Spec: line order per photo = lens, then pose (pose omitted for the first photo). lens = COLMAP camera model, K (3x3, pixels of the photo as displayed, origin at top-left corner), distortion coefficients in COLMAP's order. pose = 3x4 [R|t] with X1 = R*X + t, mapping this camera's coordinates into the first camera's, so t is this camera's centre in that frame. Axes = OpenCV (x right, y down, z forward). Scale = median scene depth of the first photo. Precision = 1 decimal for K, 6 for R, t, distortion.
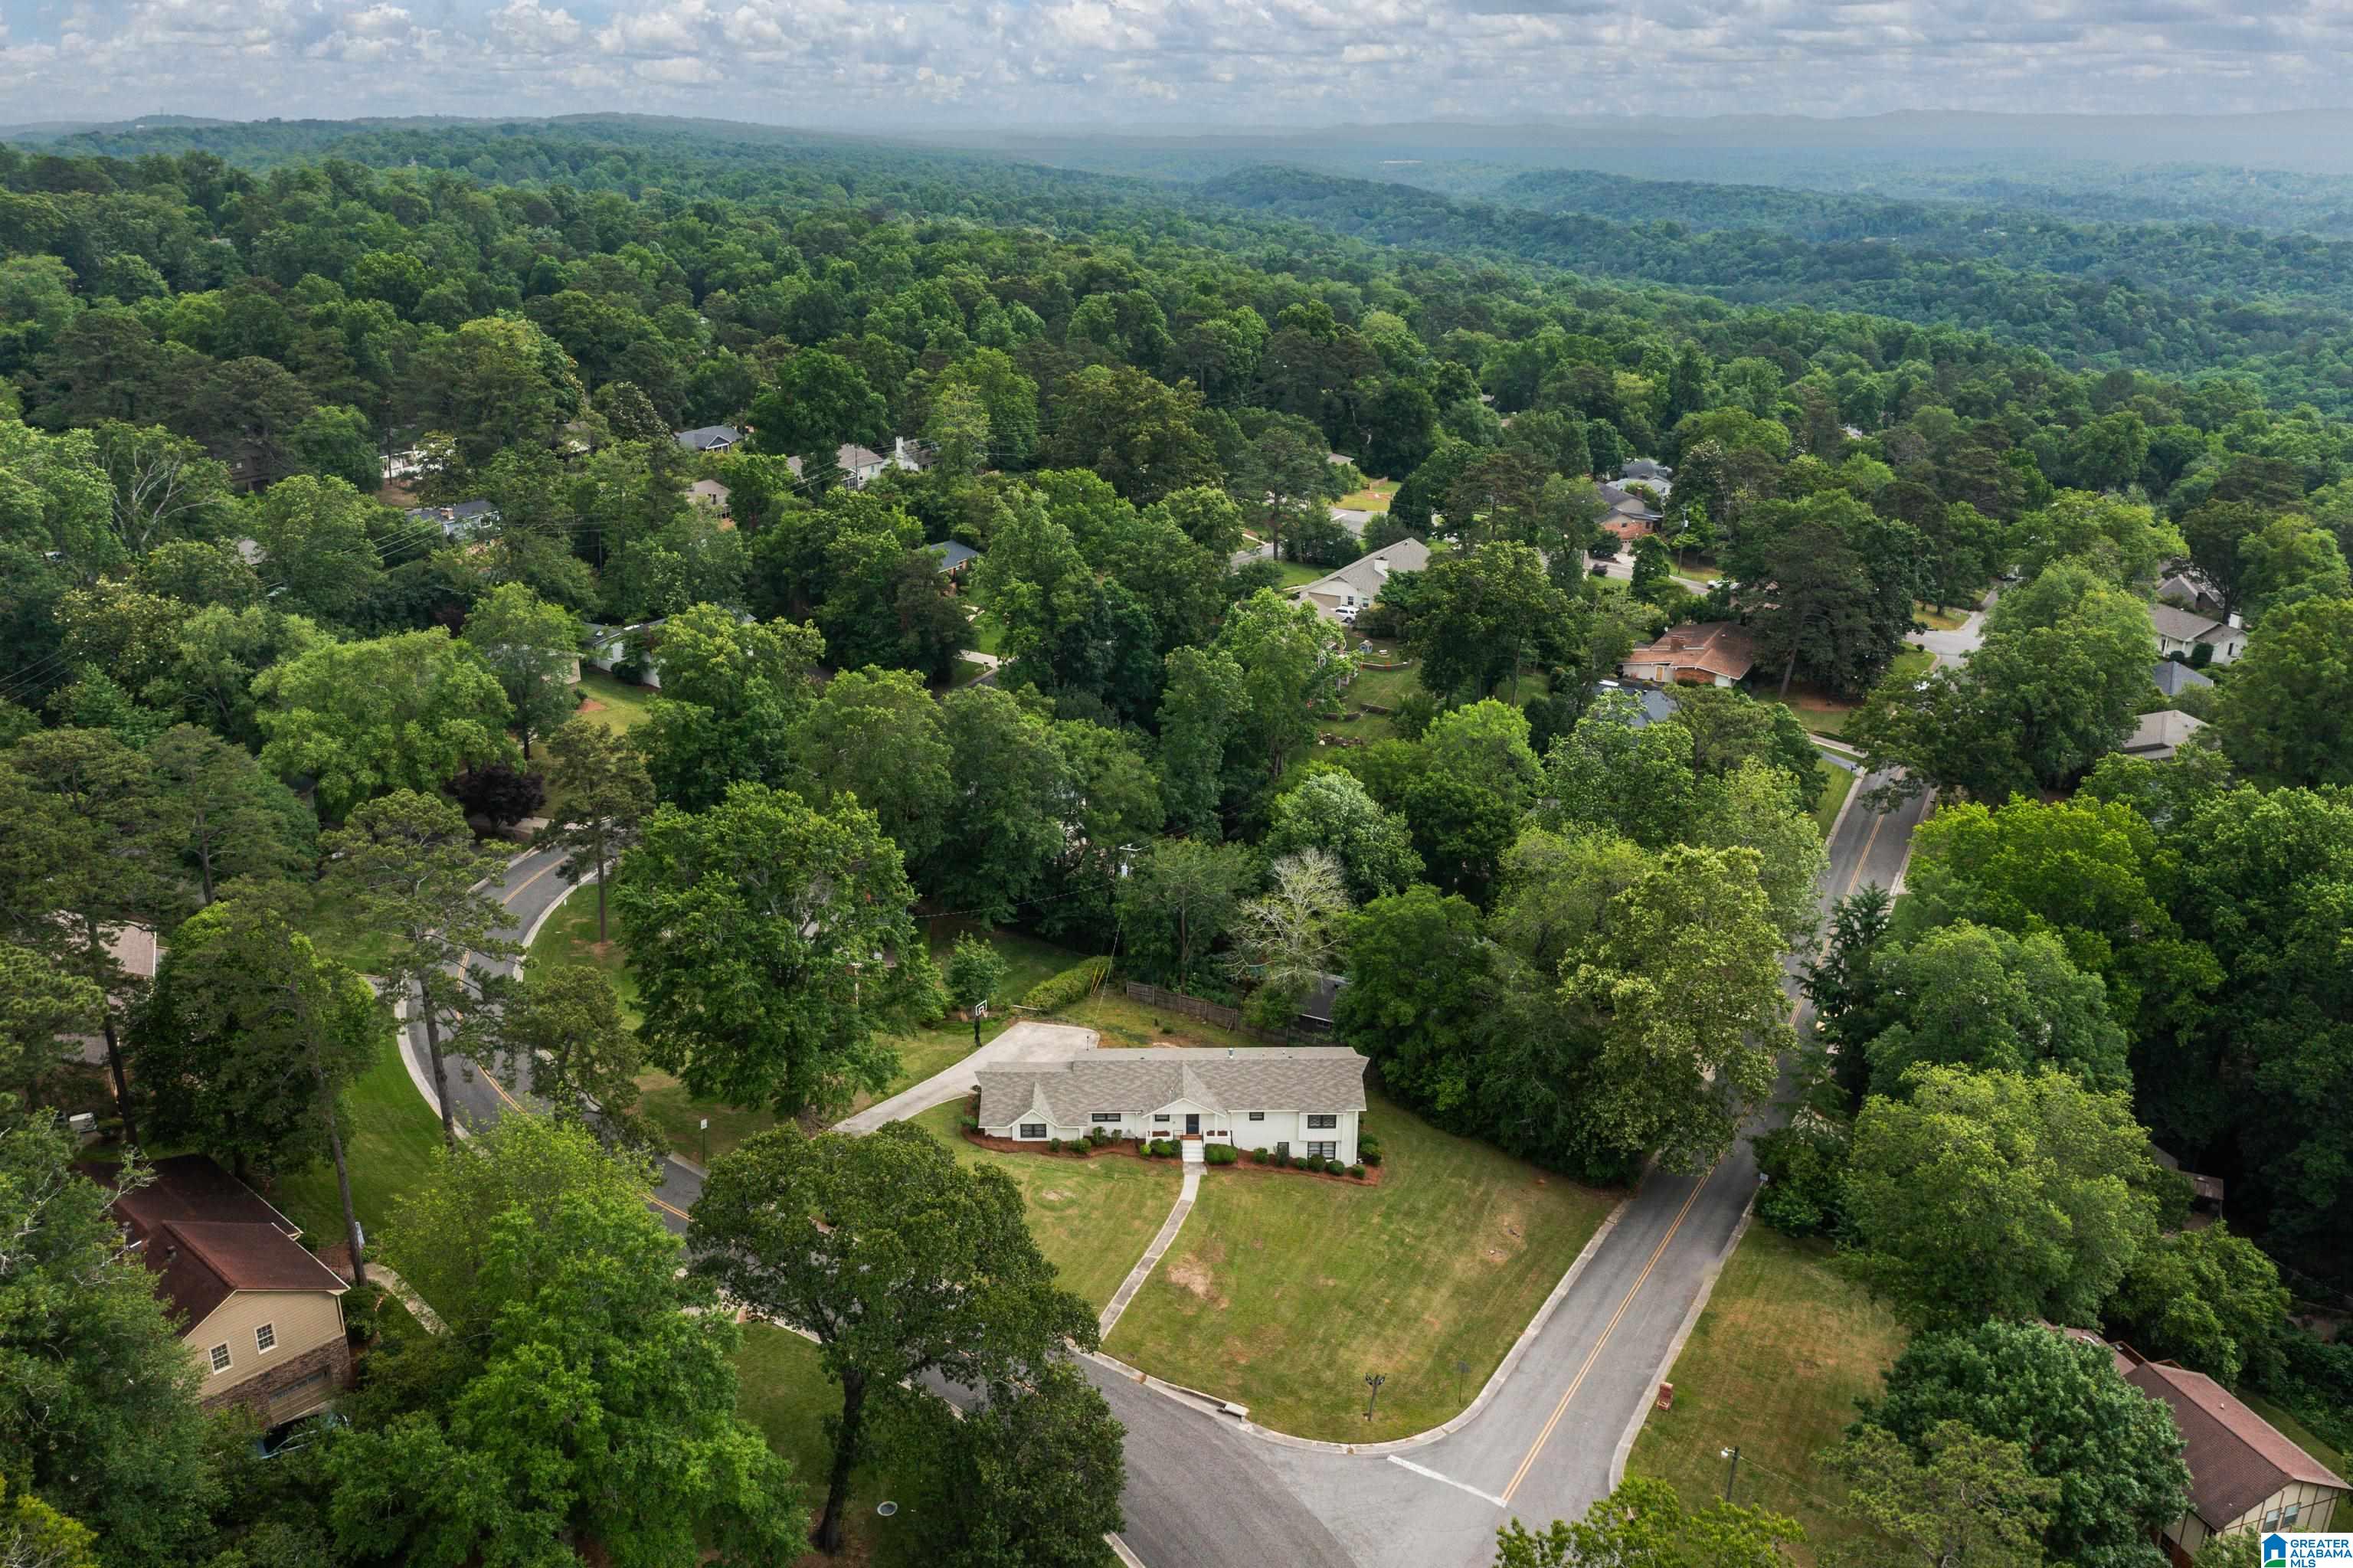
lens RADIAL K [[1847.6, 0, 1180.5], [0, 1847.6, 825.9], [0, 0, 1]] dist [0.005333, 0.000064]
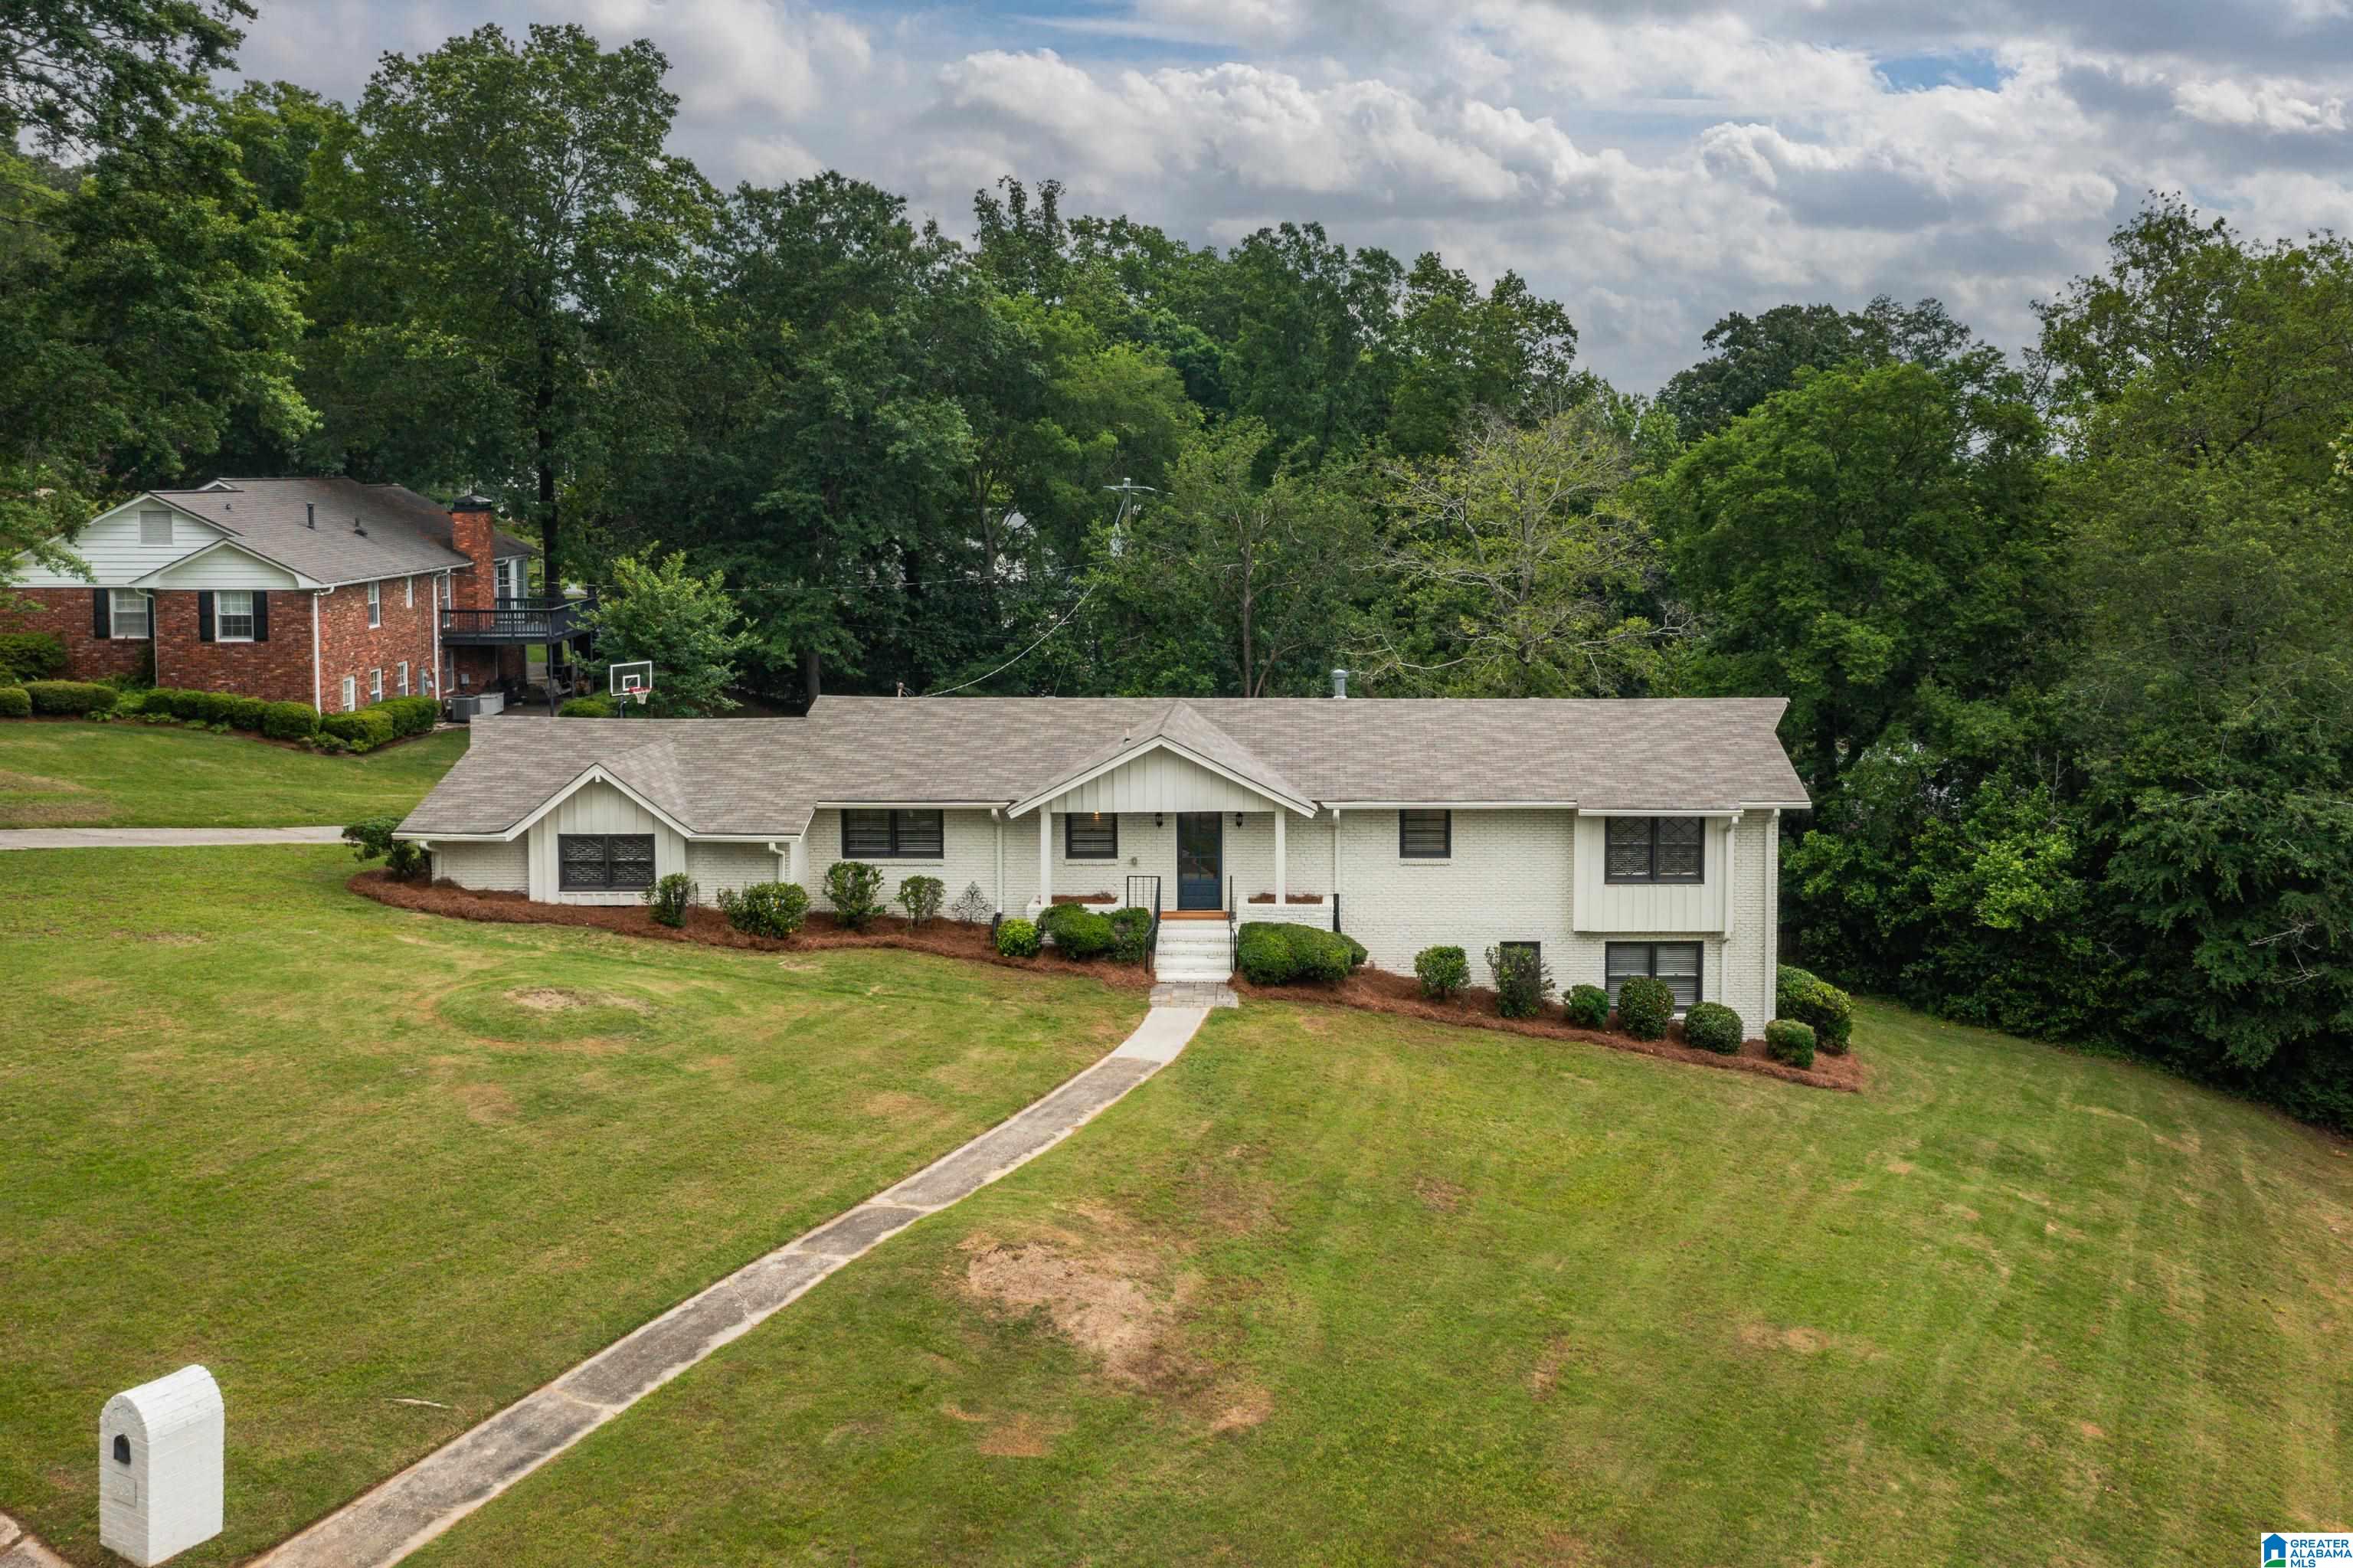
lens RADIAL K [[1927.9, 0, 1381.7], [0, 1927.9, 600.8], [0, 0, 1]] dist [-0.010014, -0.001385]
pose [[0.999871, -0.005678, 0.015017, 0.030508], [0.009851, 0.955560, -0.294632, 0.210972], [-0.012677, 0.294741, 0.955493, 0.708426]]
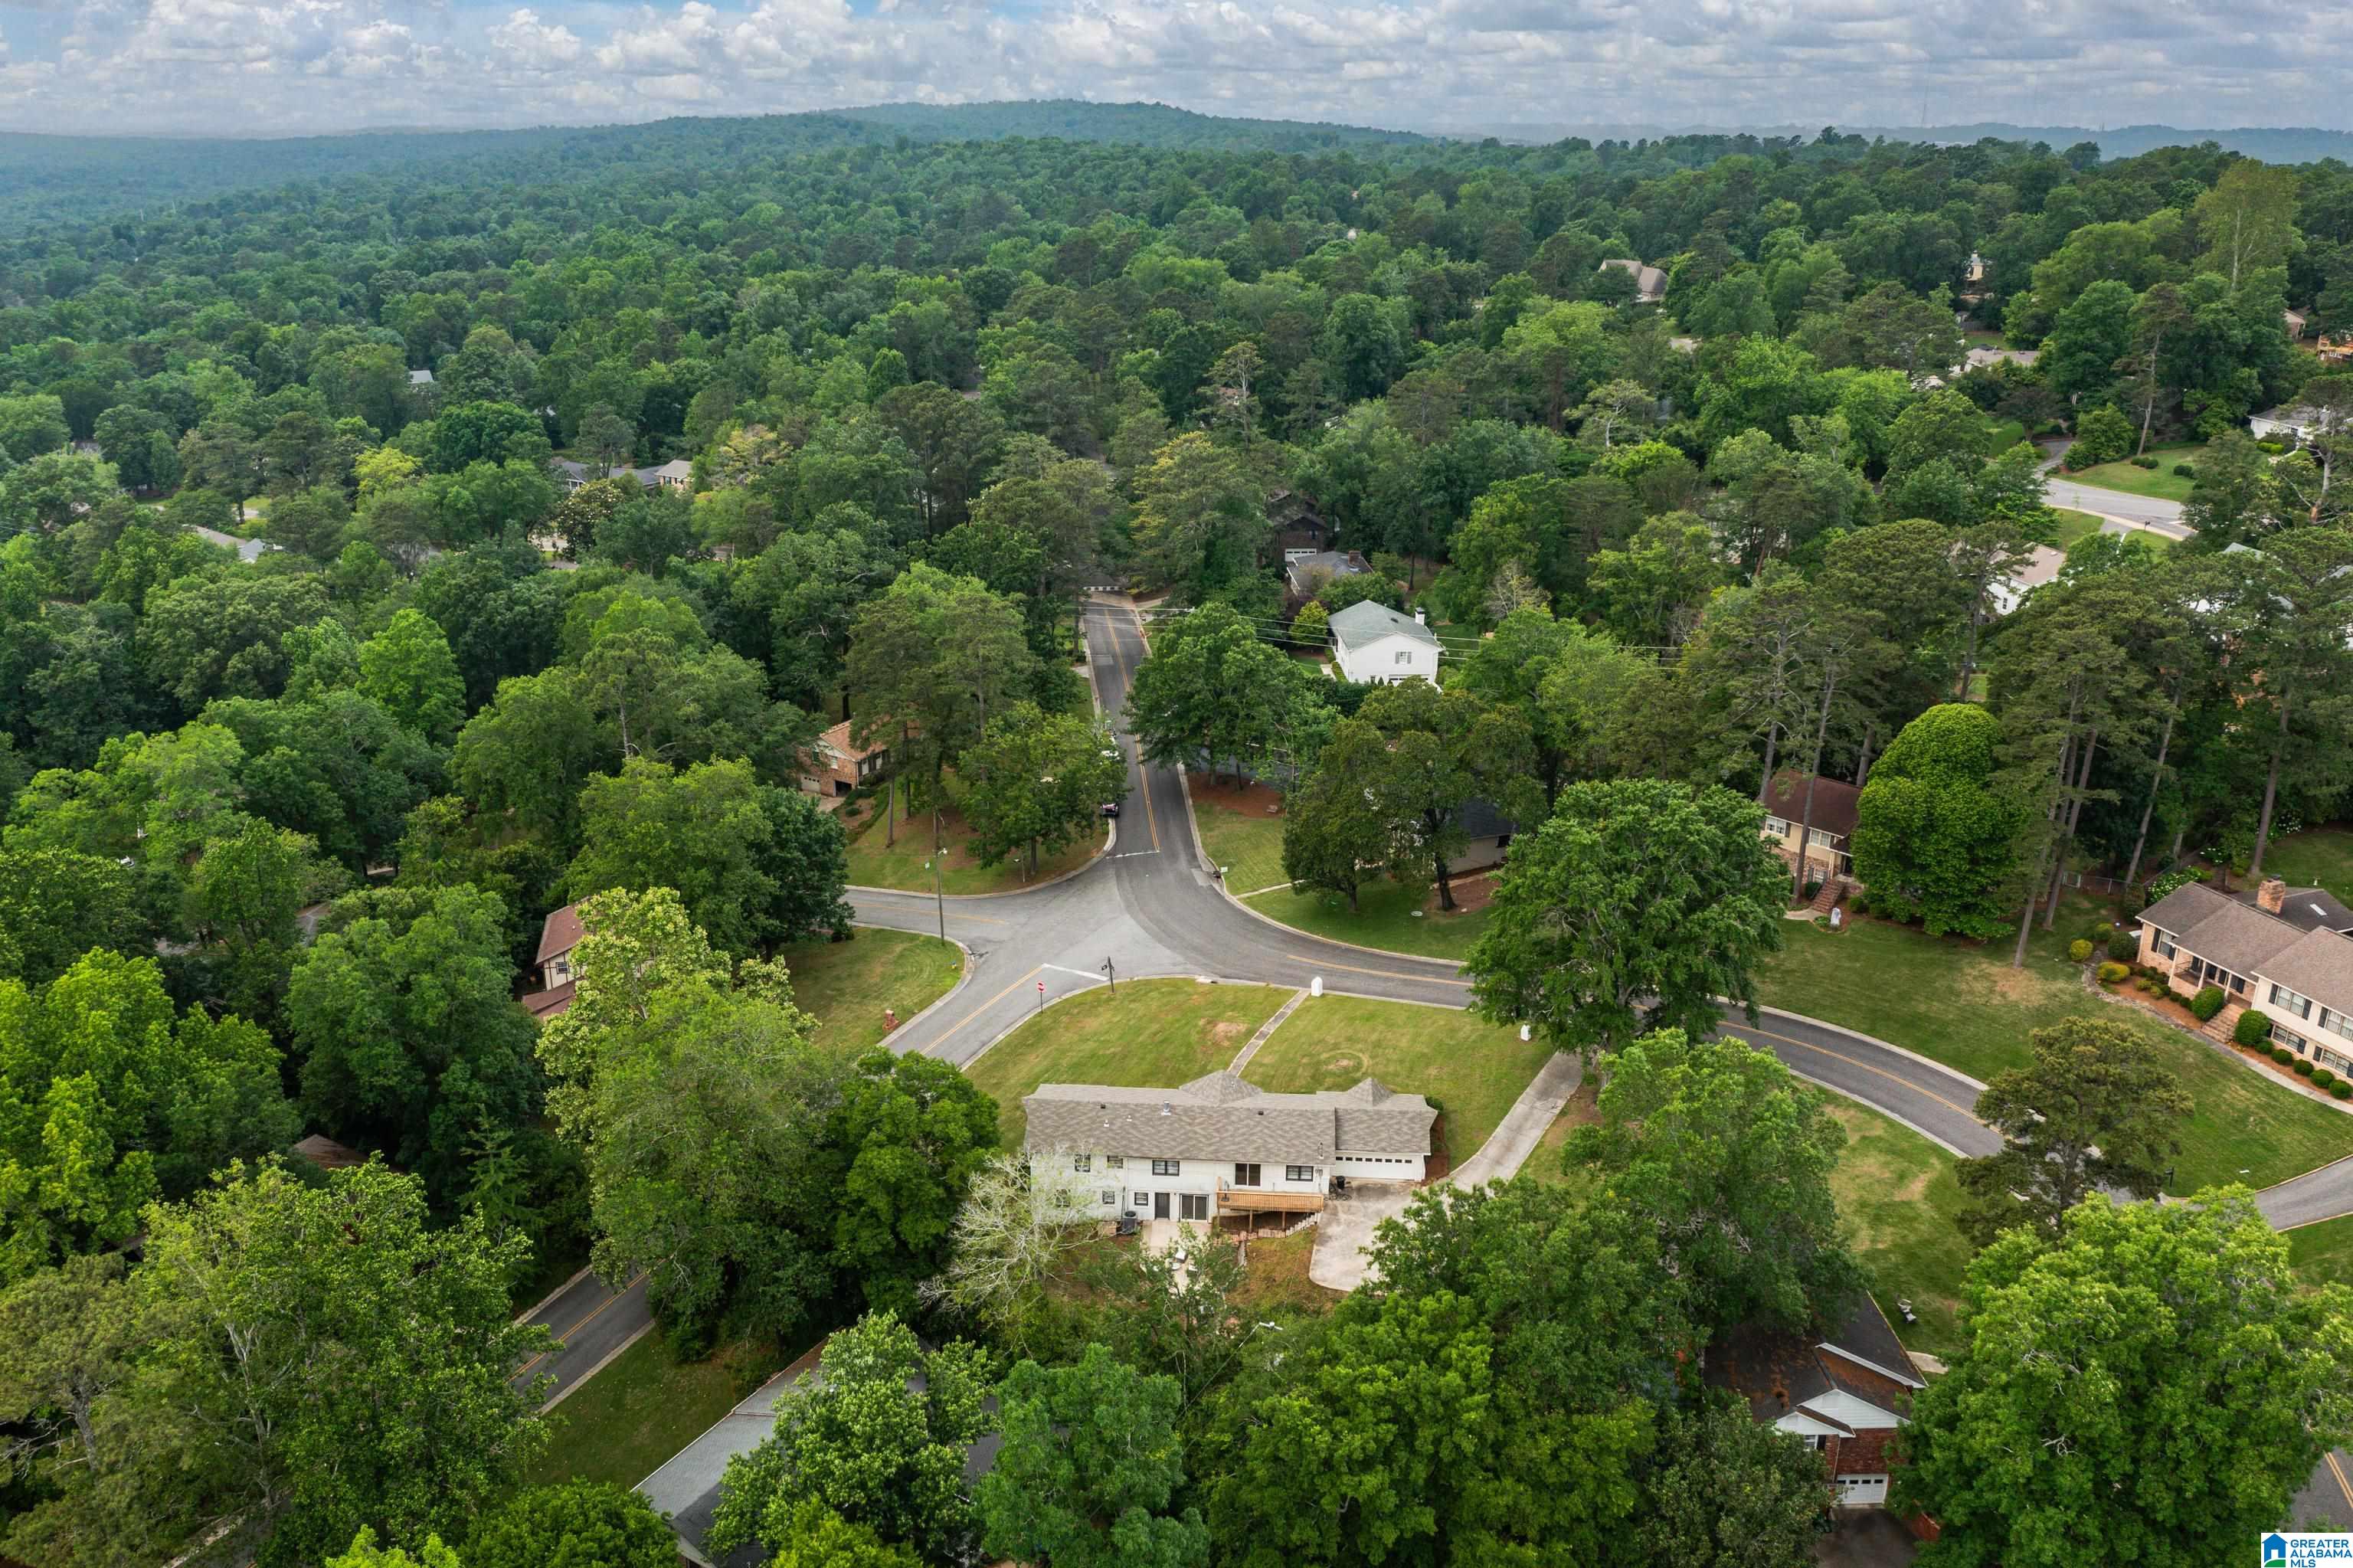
lens RADIAL K [[1847.6, 0, 1180.5], [0, 1847.6, 825.9], [0, 0, 1]] dist [0.005333, 0.000064]
pose [[-0.996558, -0.042081, 0.071427, -0.041711], [0.016442, 0.744144, 0.667816, -0.624716], [-0.081255, 0.666692, -0.740891, 1.646703]]
